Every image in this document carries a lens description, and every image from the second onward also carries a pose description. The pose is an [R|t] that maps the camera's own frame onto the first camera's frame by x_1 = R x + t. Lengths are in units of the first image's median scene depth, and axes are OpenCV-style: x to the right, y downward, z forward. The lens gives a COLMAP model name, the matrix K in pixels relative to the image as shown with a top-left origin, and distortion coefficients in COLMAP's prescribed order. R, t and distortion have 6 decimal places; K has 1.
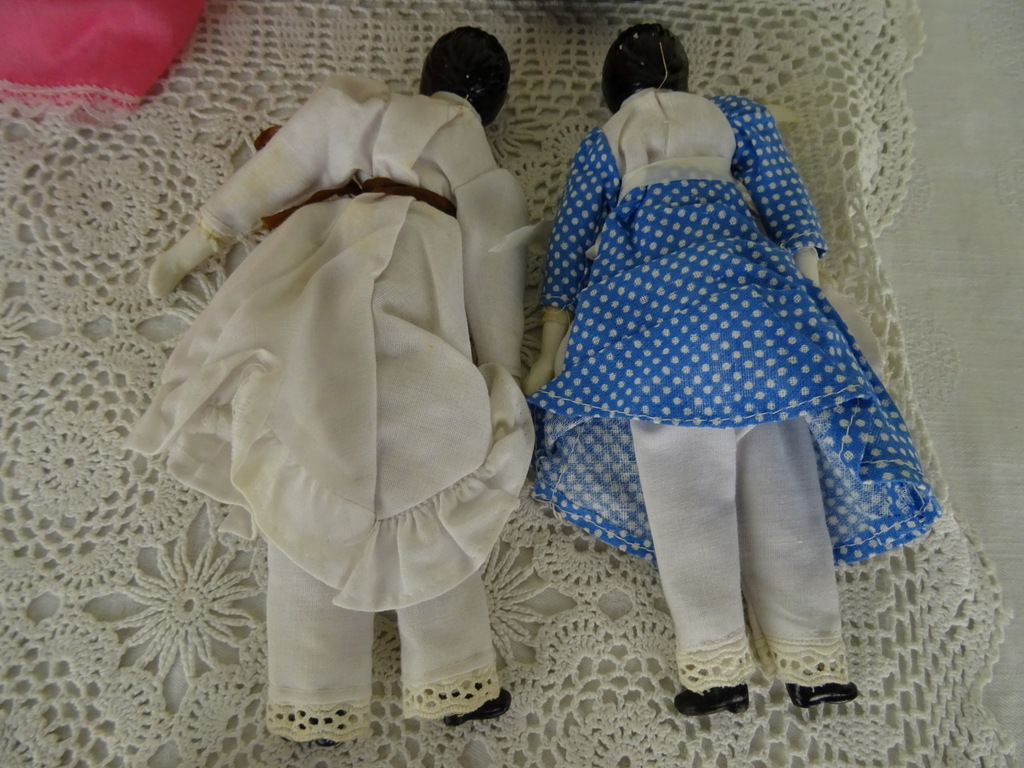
lens RADIAL K [[708.0, 0, 513.3], [0, 708.0, 379.5], [0, 0, 1]] dist [0.004948, -0.019721]
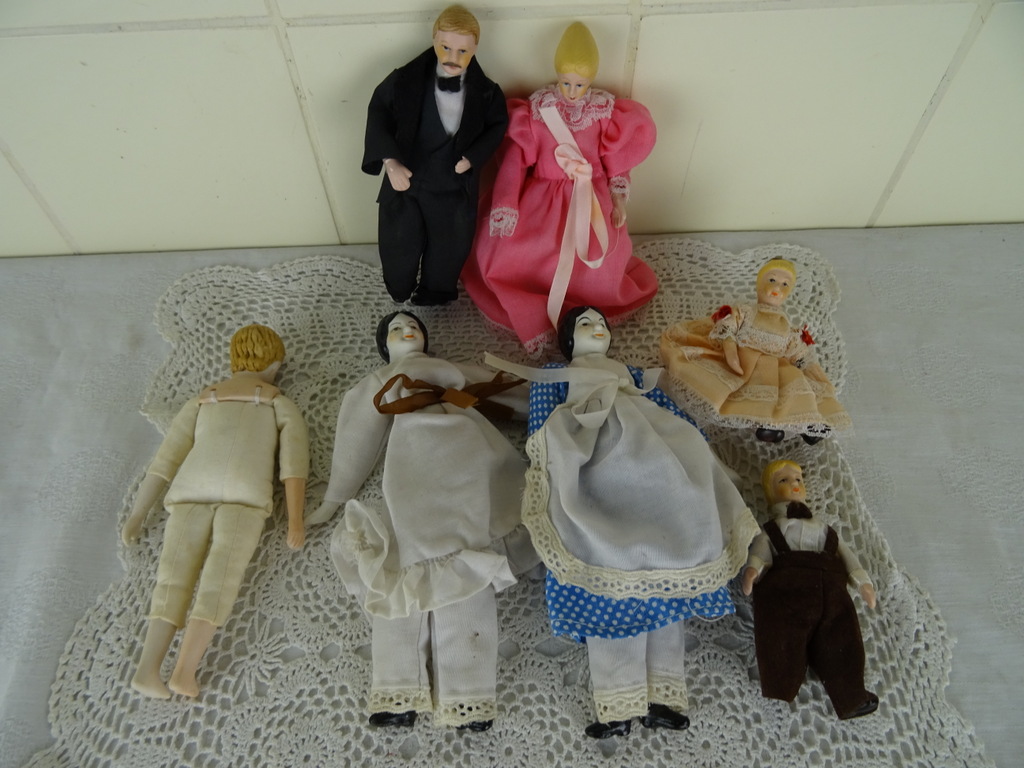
lens RADIAL K [[737.1, 0, 512.5], [0, 737.1, 365.3], [0, 0, 1]] dist [-0.008331, -0.011532]
pose [[0.997113, -0.060338, -0.046097, -0.125388], [0.040866, 0.938101, -0.343943, 0.282485], [0.063996, 0.341067, 0.937858, -0.718341]]
